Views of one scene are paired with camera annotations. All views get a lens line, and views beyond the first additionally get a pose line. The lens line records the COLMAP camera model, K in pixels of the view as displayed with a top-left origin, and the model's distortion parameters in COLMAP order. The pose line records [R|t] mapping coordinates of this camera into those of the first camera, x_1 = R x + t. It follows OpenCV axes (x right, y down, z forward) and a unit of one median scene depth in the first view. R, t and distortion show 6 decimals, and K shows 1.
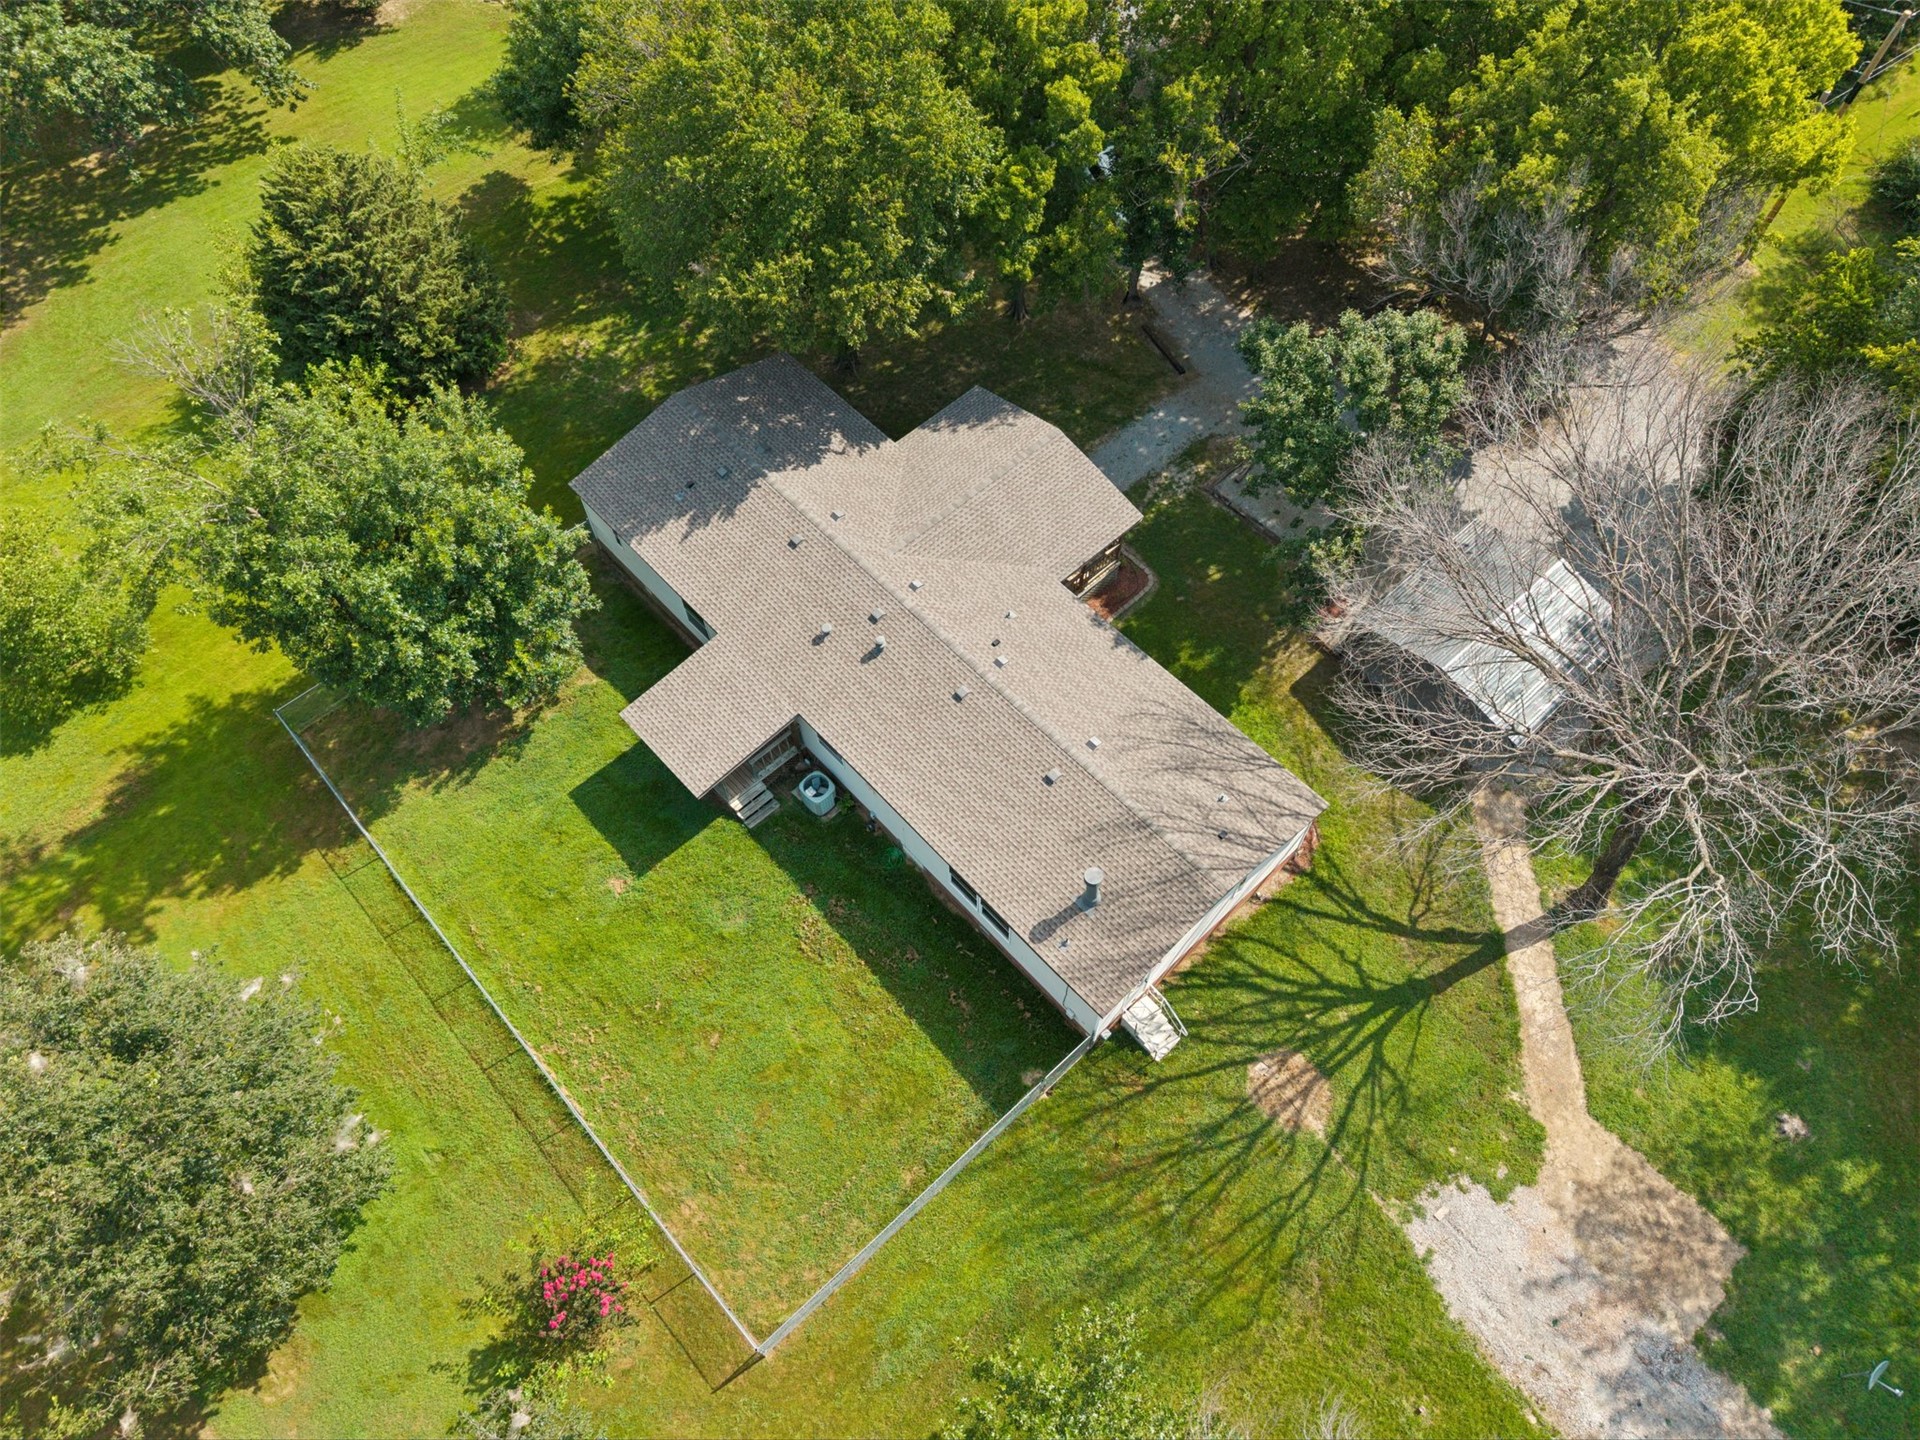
lens RADIAL K [[1241.5, 0, 960.0], [0, 1241.5, 720.0], [0, 0, 1]] dist [0.062024, -0.082797]
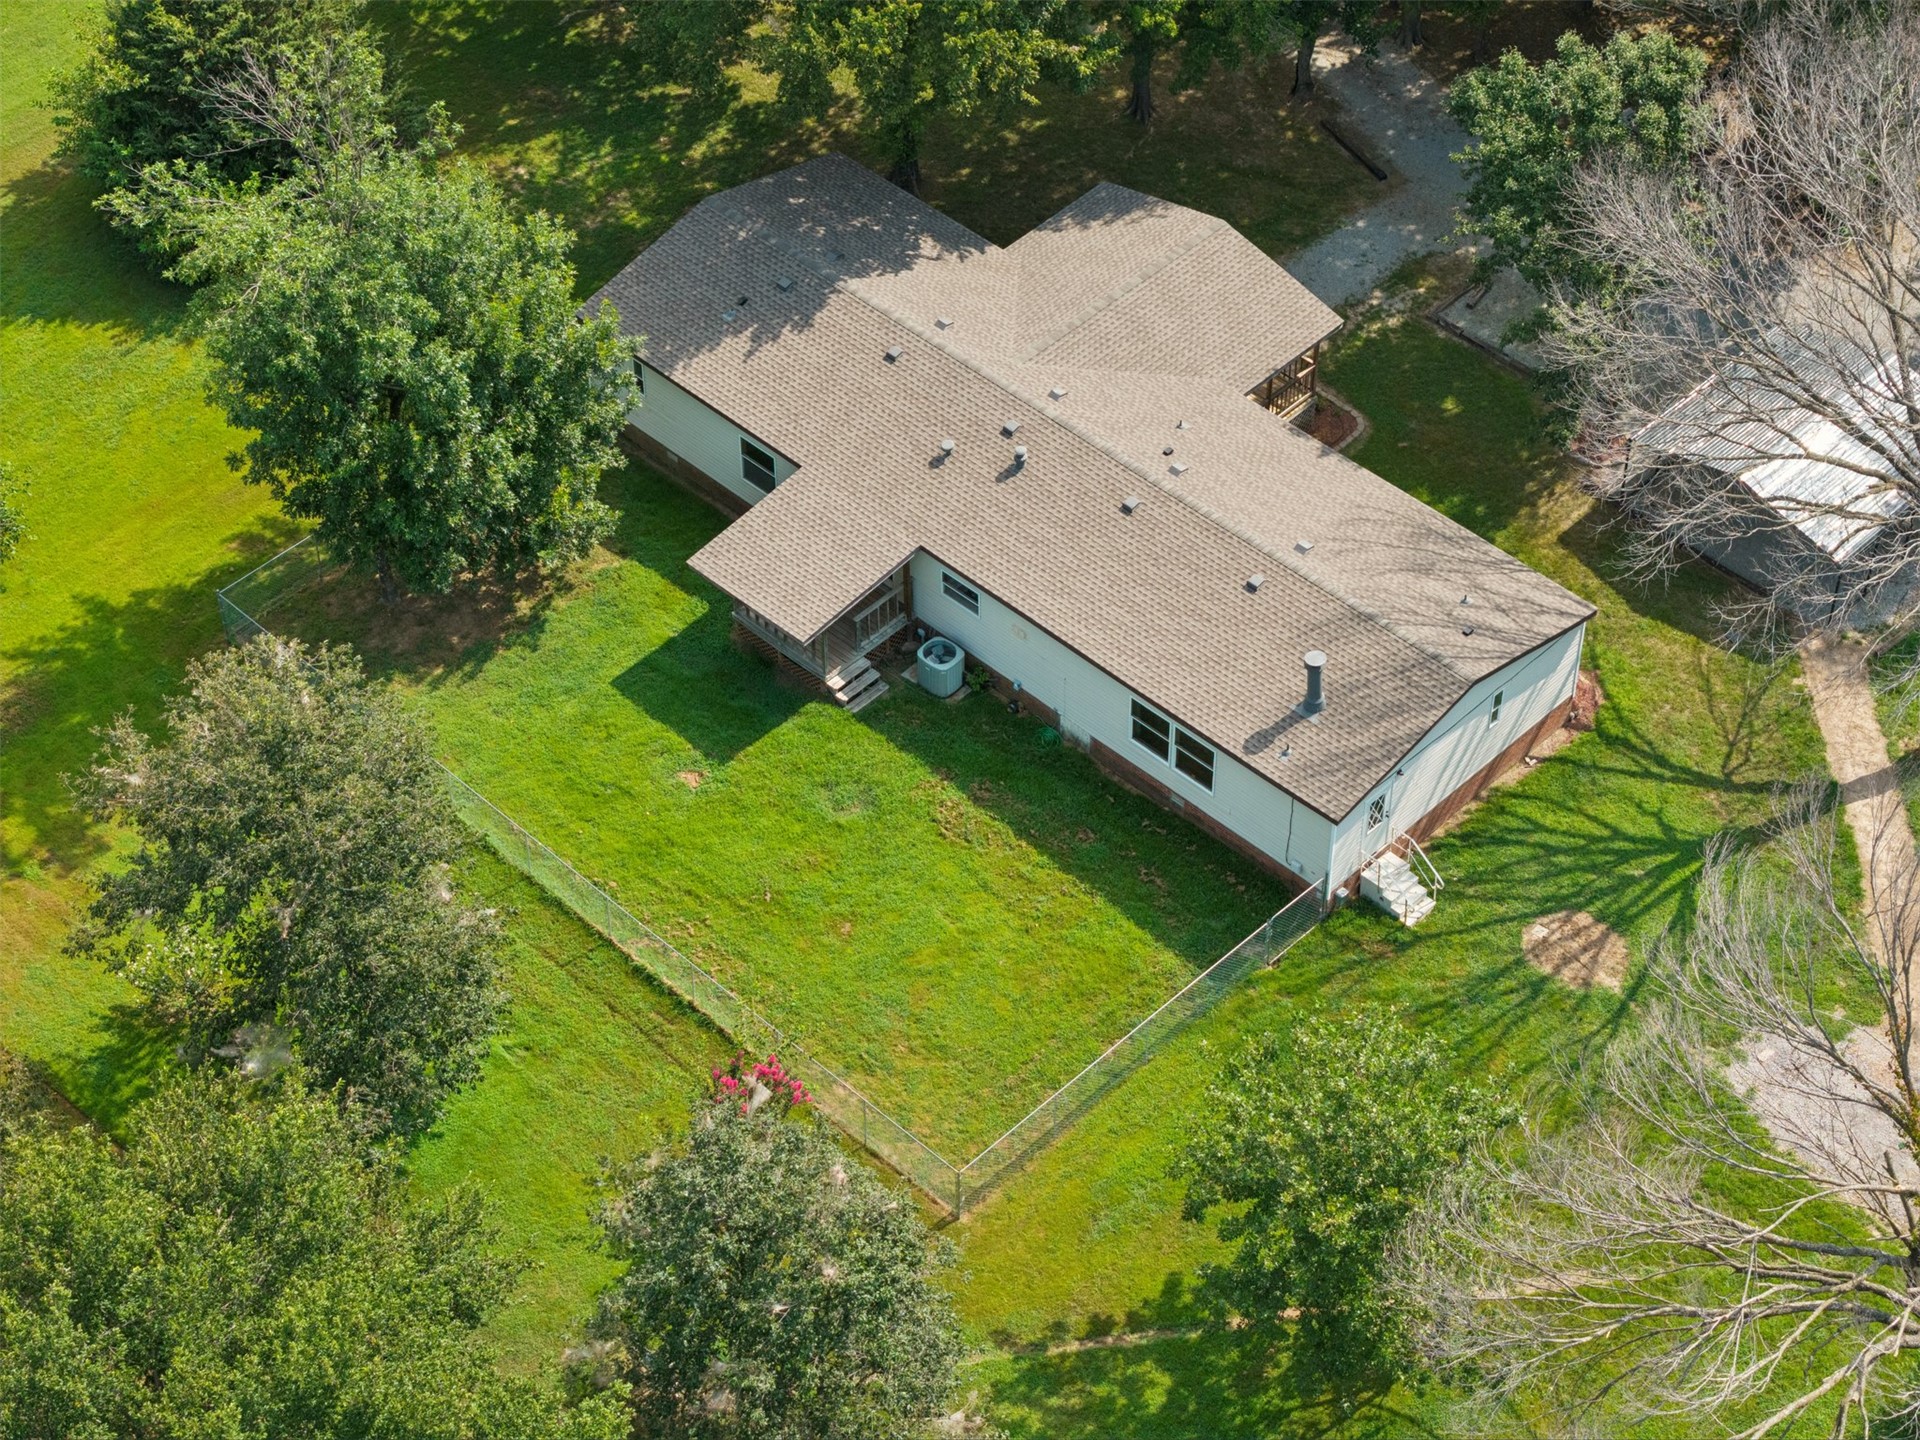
lens RADIAL K [[3593.1, 0, 956.2], [0, 3593.1, 718.1], [0, 0, 1]] dist [0.040908, -0.231543]
pose [[0.998472, -0.038499, 0.039645, -0.197952], [0.046500, 0.972950, -0.226286, 0.598825], [-0.029861, 0.227784, 0.973254, -1.145532]]
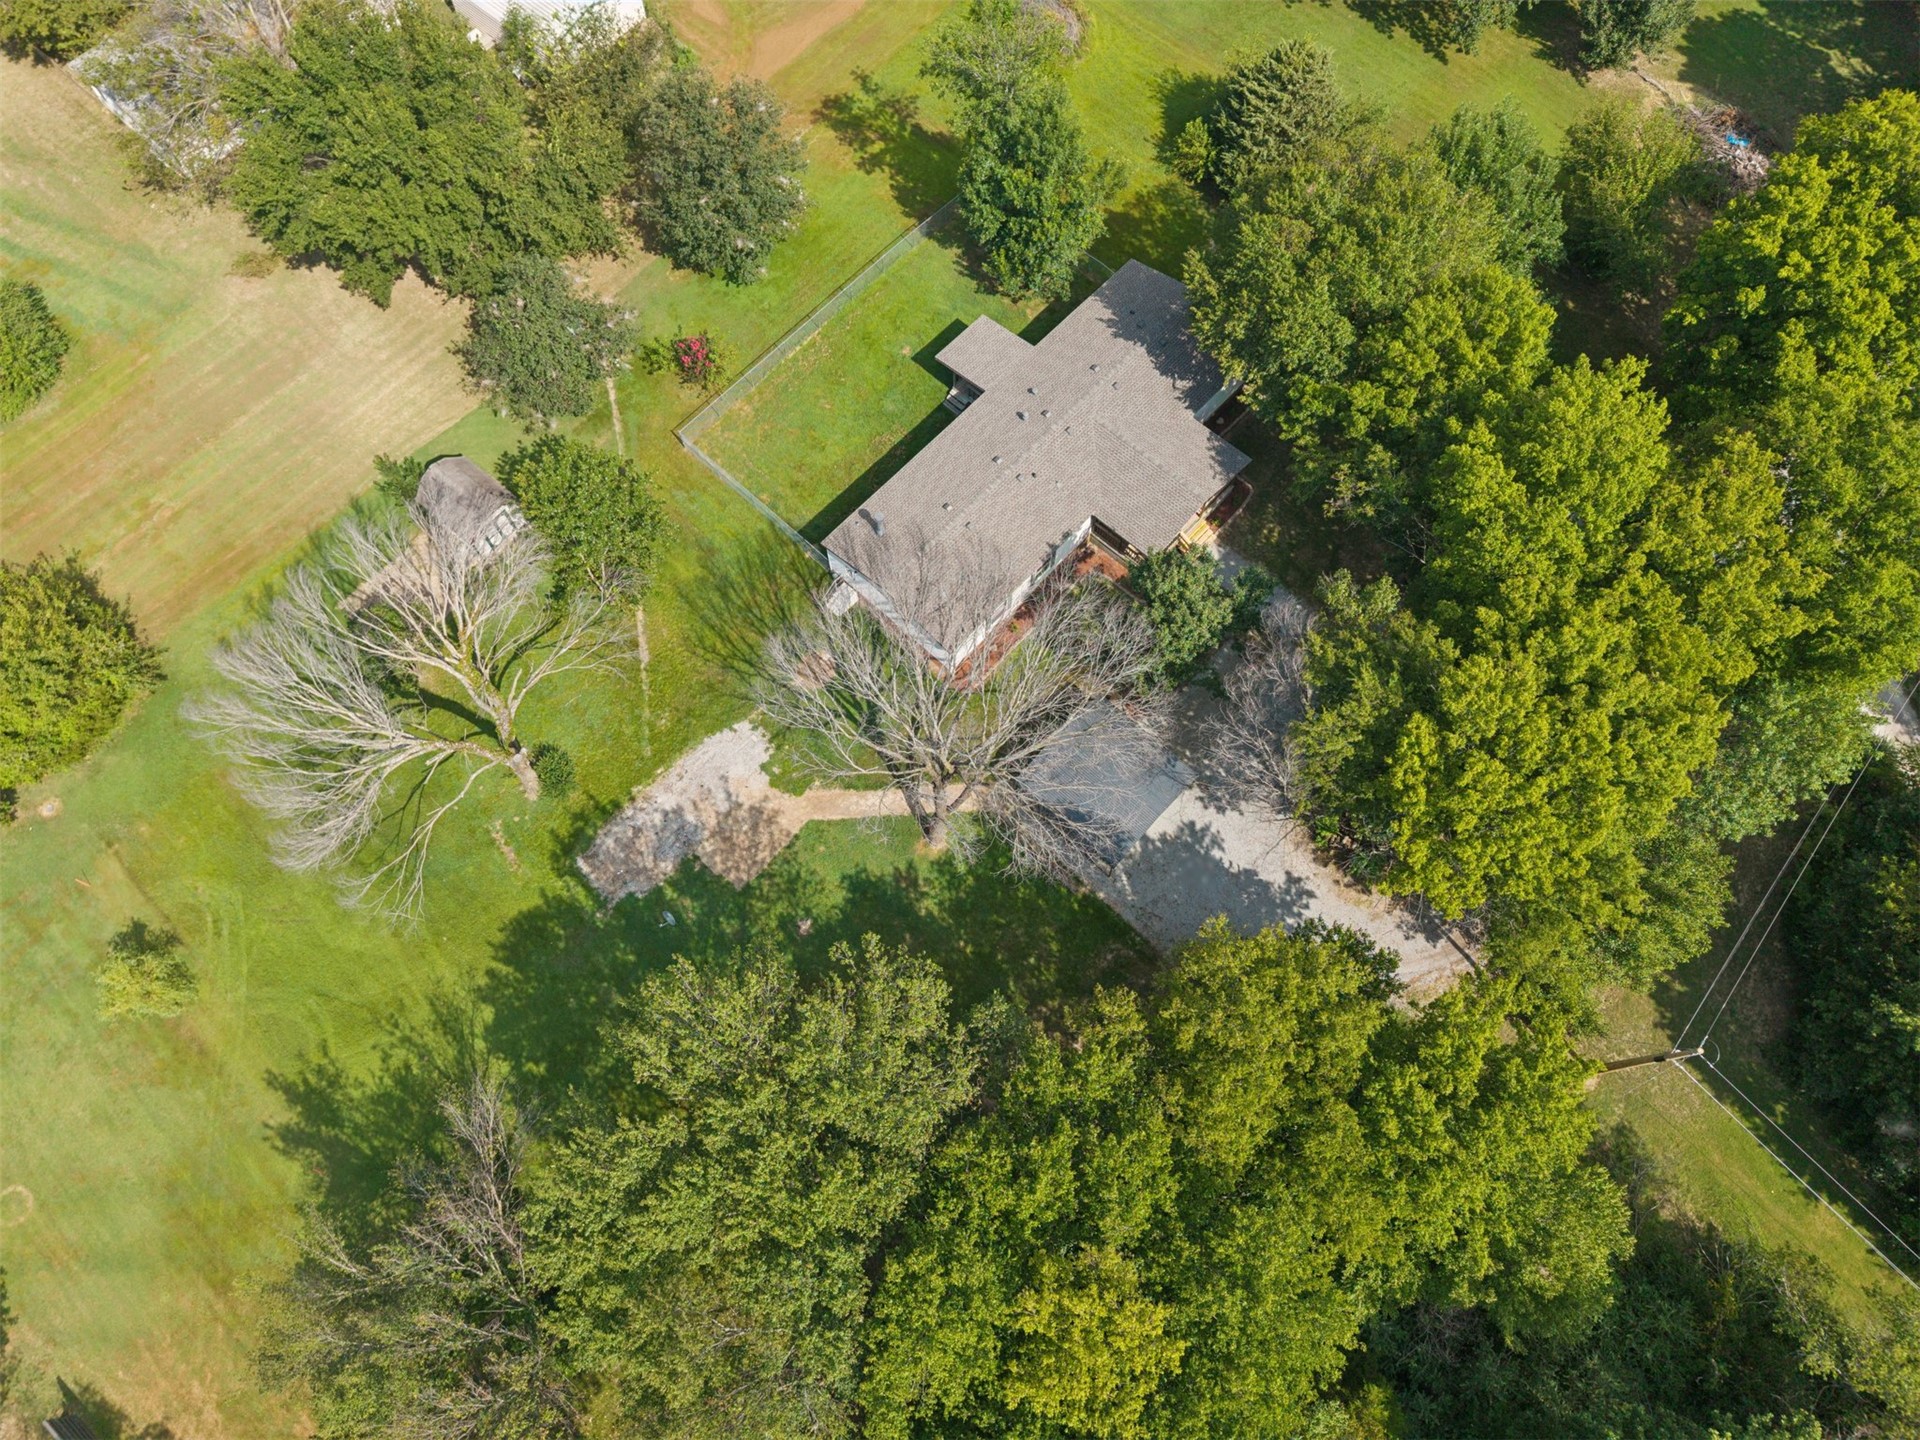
lens RADIAL K [[1241.5, 0, 960.0], [0, 1241.5, 720.0], [0, 0, 1]] dist [0.062024, -0.082797]
pose [[0.079468, 0.928796, -0.361972, 0.941039], [-0.854472, 0.250480, 0.455123, -0.660821], [0.513383, 0.273127, 0.813535, -0.351208]]
